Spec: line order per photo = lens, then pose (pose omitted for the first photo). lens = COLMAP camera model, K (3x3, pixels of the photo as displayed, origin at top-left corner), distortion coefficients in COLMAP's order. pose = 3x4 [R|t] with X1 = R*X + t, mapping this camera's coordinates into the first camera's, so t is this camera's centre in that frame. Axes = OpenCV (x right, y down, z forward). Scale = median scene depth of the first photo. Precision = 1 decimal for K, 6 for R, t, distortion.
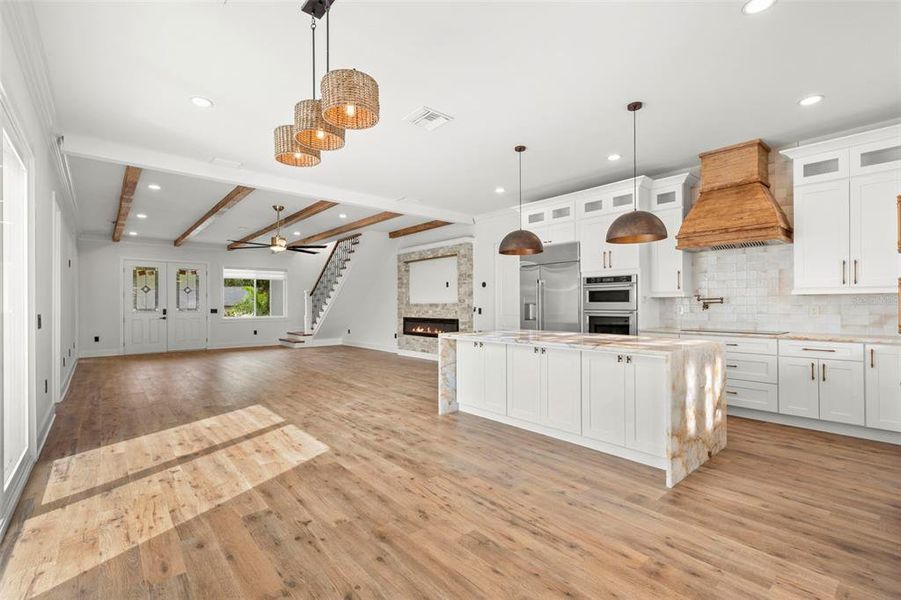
lens RADIAL K [[403.4, 0, 450.6], [0, 403.4, 303.3], [0, 0, 1]] dist [0.002736, -0.000461]
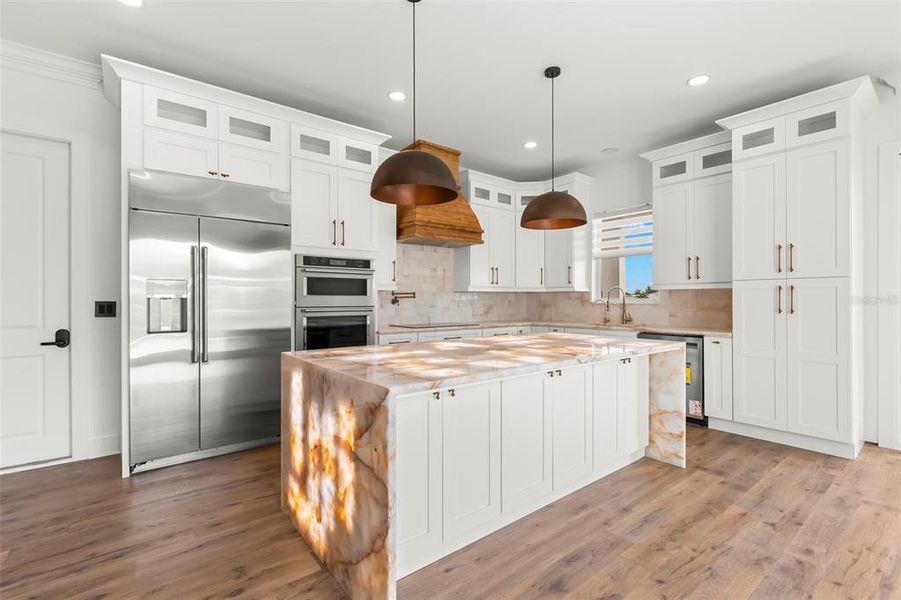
lens RADIAL K [[403.4, 0, 454.8], [0, 403.4, 298.7], [0, 0, 1]] dist [0.002736, -0.000461]
pose [[0.037313, 0.002119, 0.999301, -0.294332], [-0.005271, 0.999984, -0.001924, 0.003081], [-0.999290, -0.005196, 0.037324, 0.816032]]
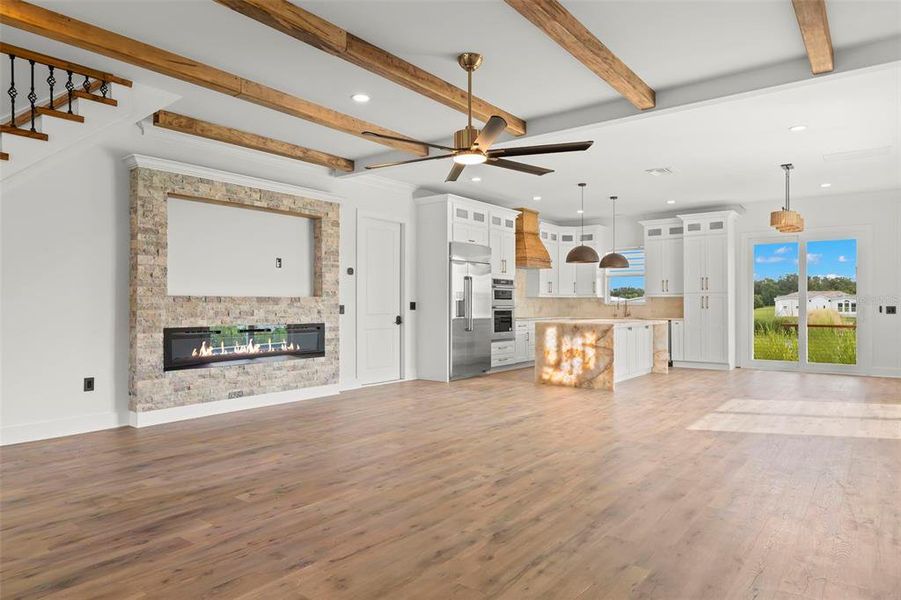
lens RADIAL K [[608.8, 0, 447.6], [0, 608.8, 301.8], [0, 0, 1]] dist [-0.007249, -0.000601]
pose [[-0.224889, 0.004185, 0.974375, -1.523754], [-0.007146, 0.999957, -0.005944, 0.017907], [-0.974358, -0.008299, -0.224849, 1.685252]]
